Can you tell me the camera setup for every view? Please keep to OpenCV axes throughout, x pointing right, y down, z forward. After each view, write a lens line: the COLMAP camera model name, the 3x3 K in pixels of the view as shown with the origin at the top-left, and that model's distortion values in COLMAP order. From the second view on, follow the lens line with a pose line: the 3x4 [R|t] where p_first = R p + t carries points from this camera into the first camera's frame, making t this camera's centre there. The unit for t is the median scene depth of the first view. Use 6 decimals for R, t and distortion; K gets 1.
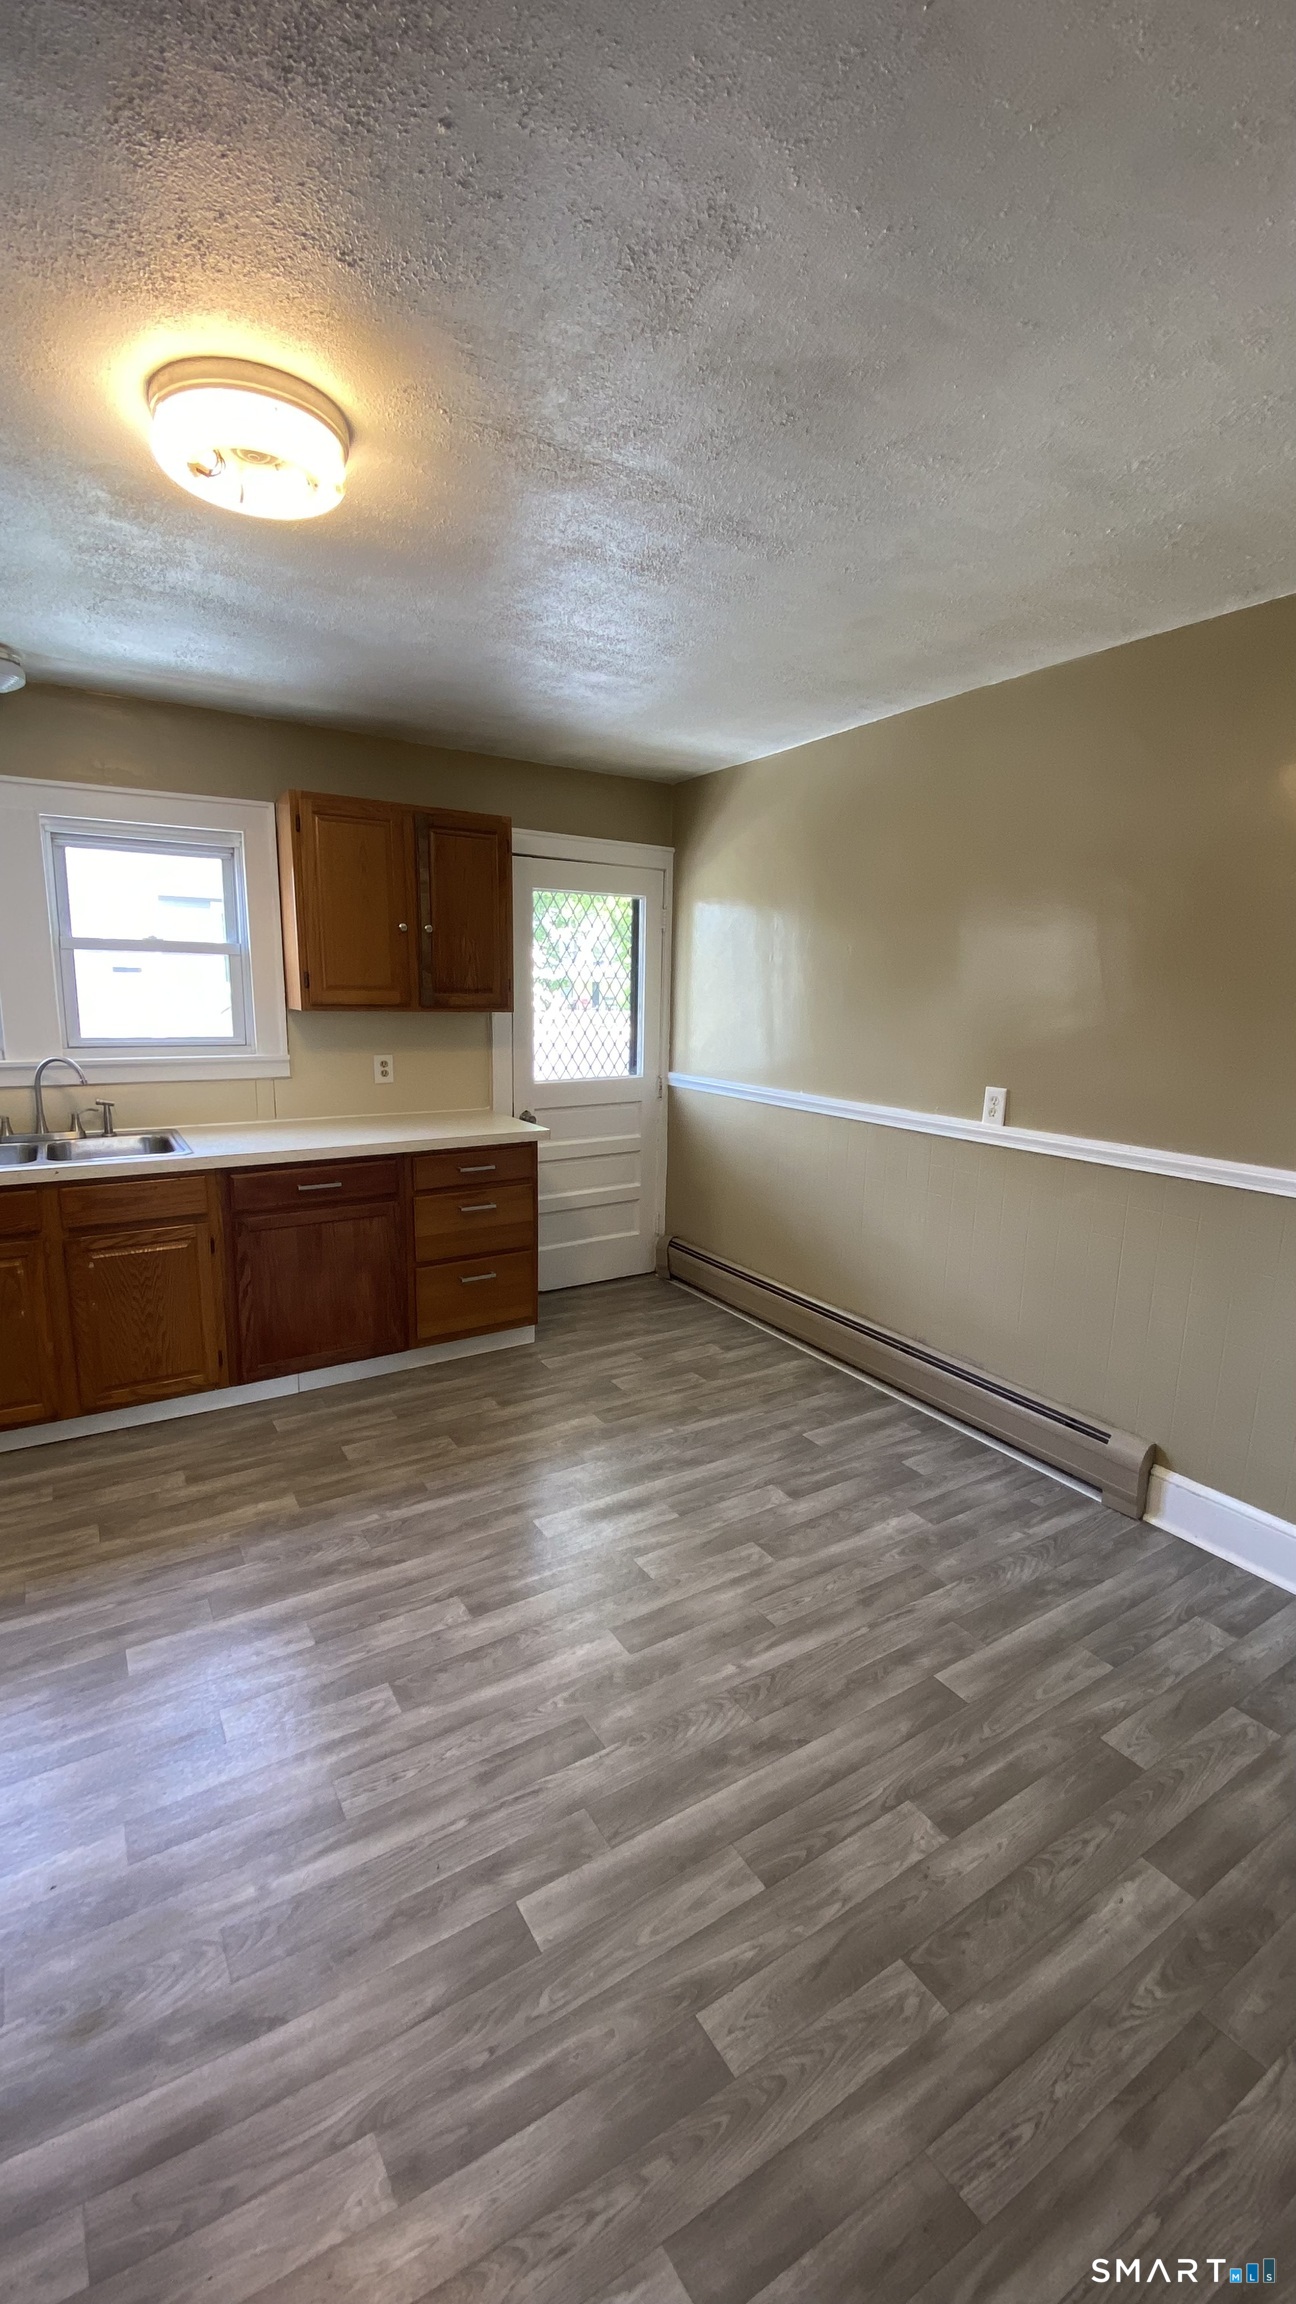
lens RADIAL K [[915.3, 0, 624.8], [0, 915.3, 1163.9], [0, 0, 1]] dist [0.012946, -0.013989]
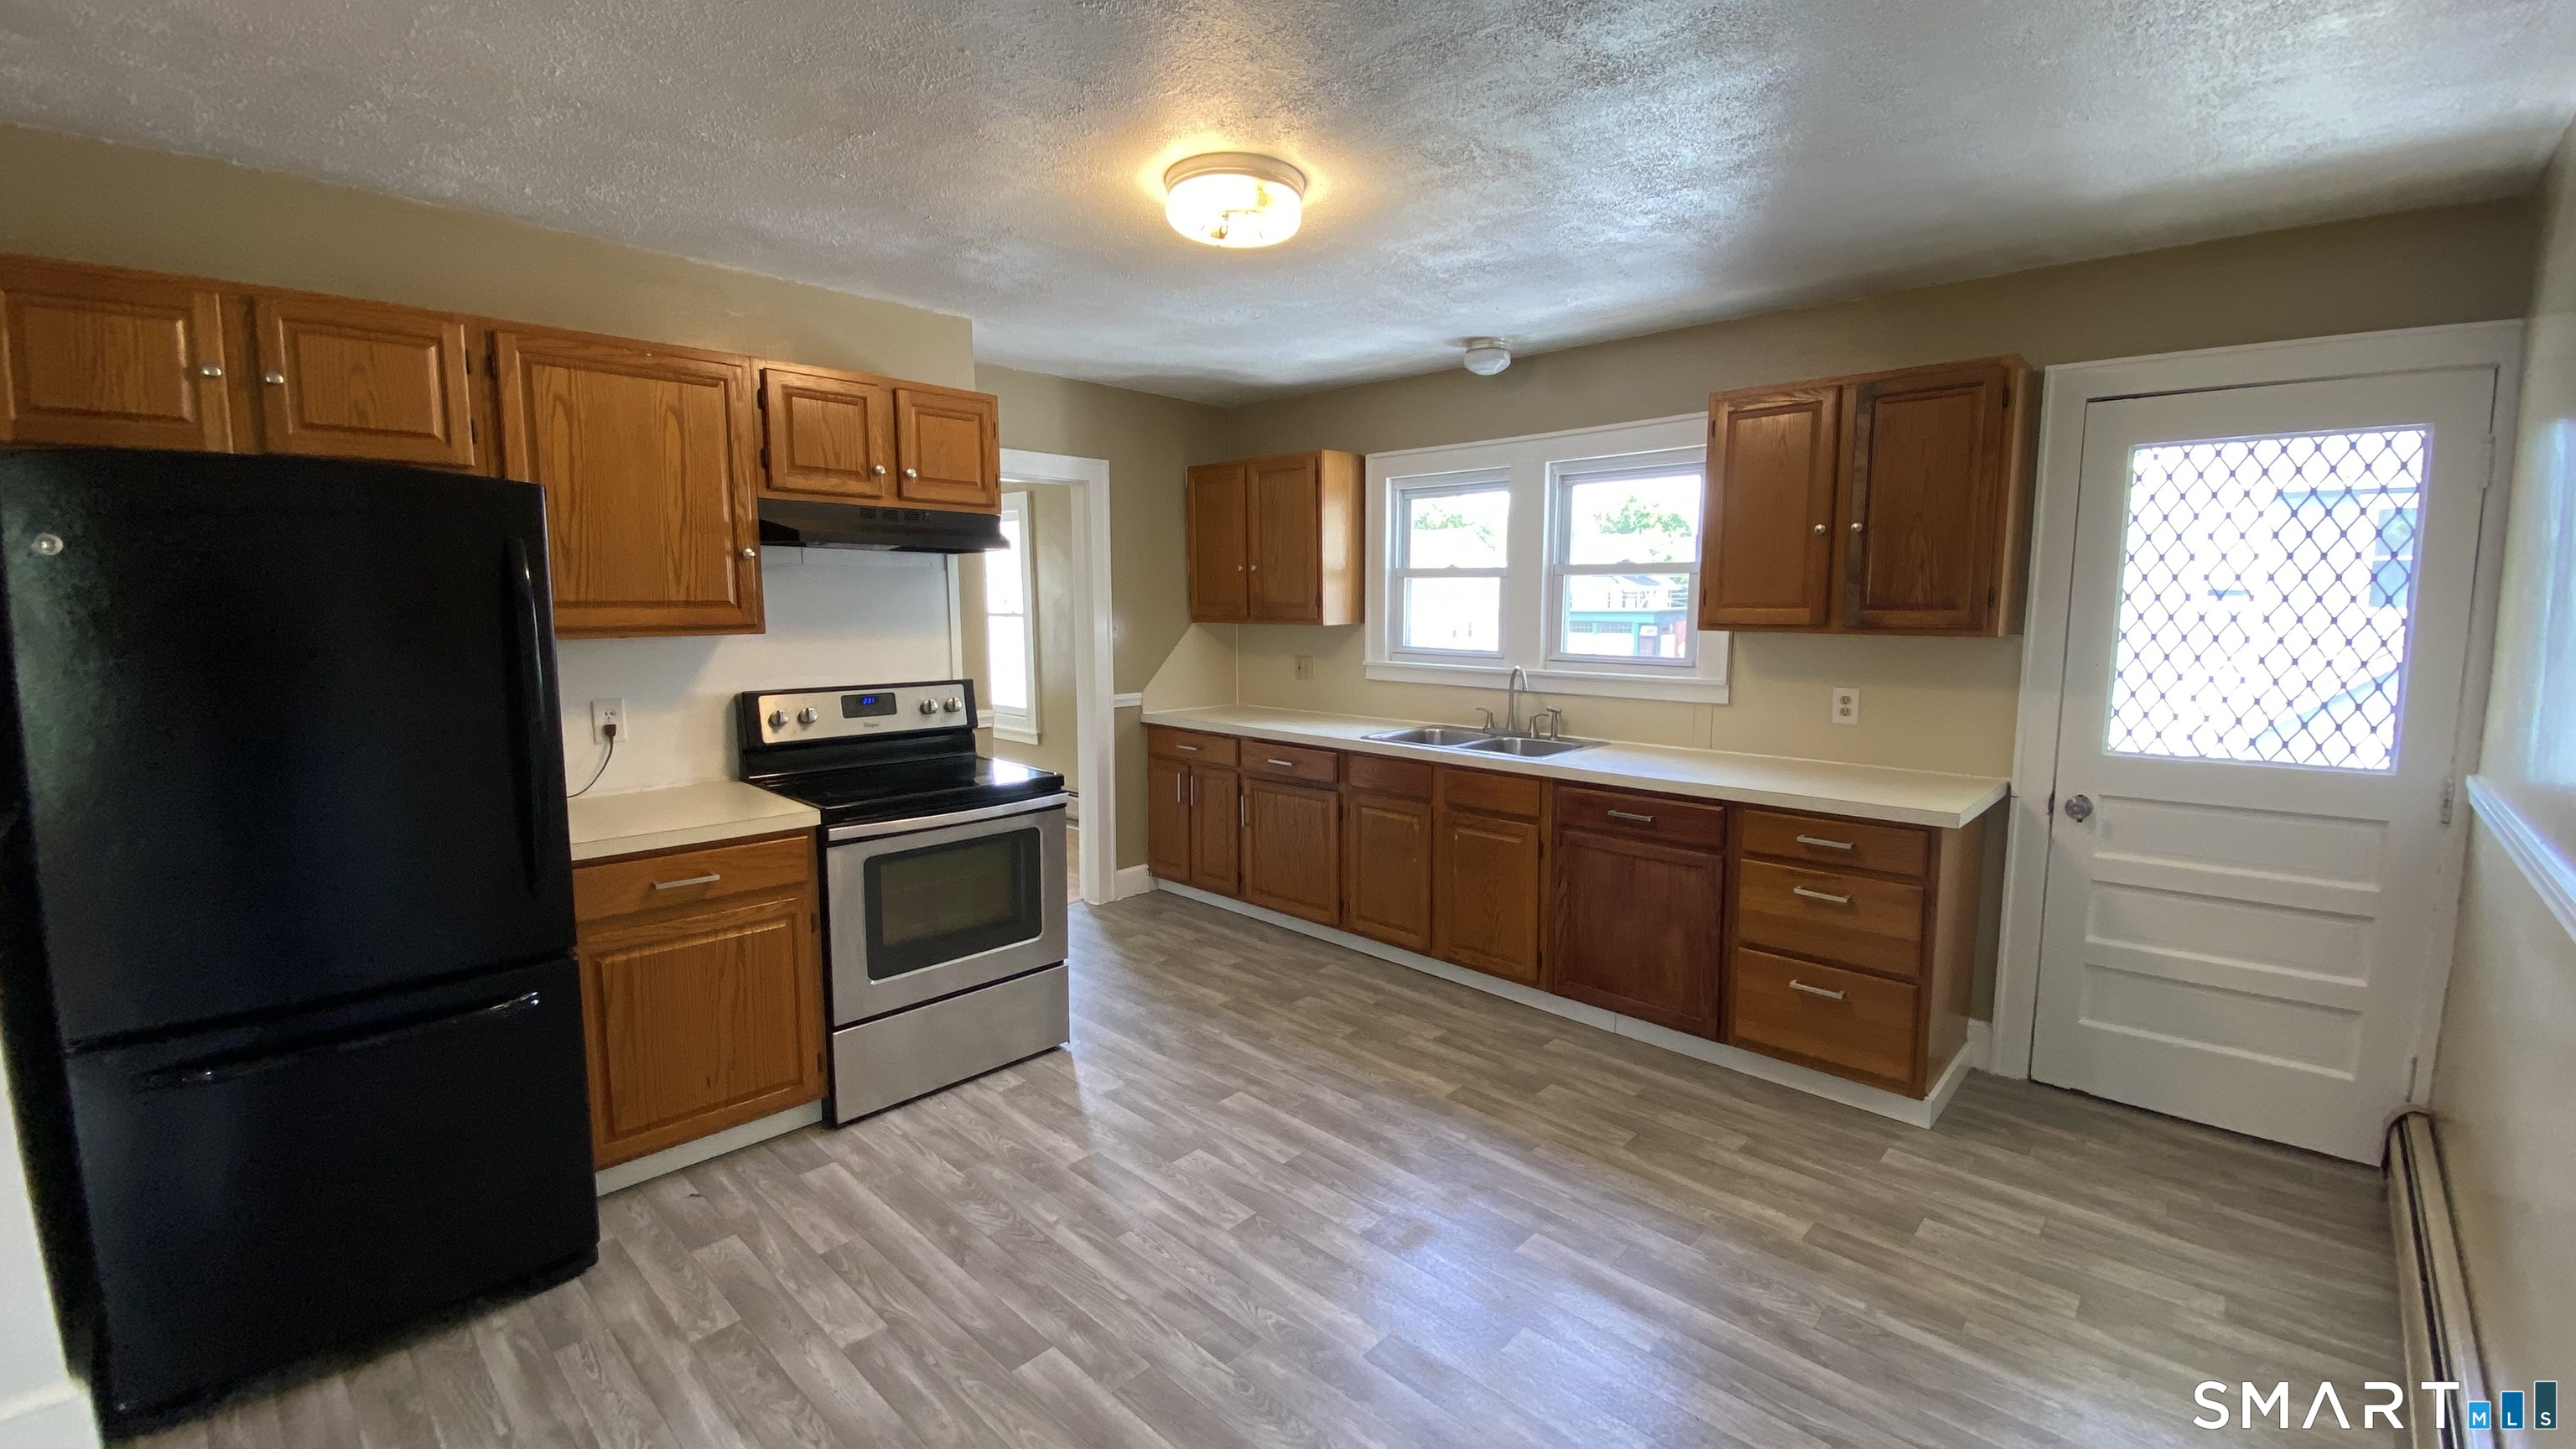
lens RADIAL K [[1023.4, 0, 1278.5], [0, 1023.4, 717.8], [0, 0, 1]] dist [0.012946, -0.013989]
pose [[0.270192, 0.091972, -0.958404, 0.632389], [-0.185435, 0.981761, 0.041936, -0.057270], [0.944781, 0.166391, 0.282319, 0.406908]]
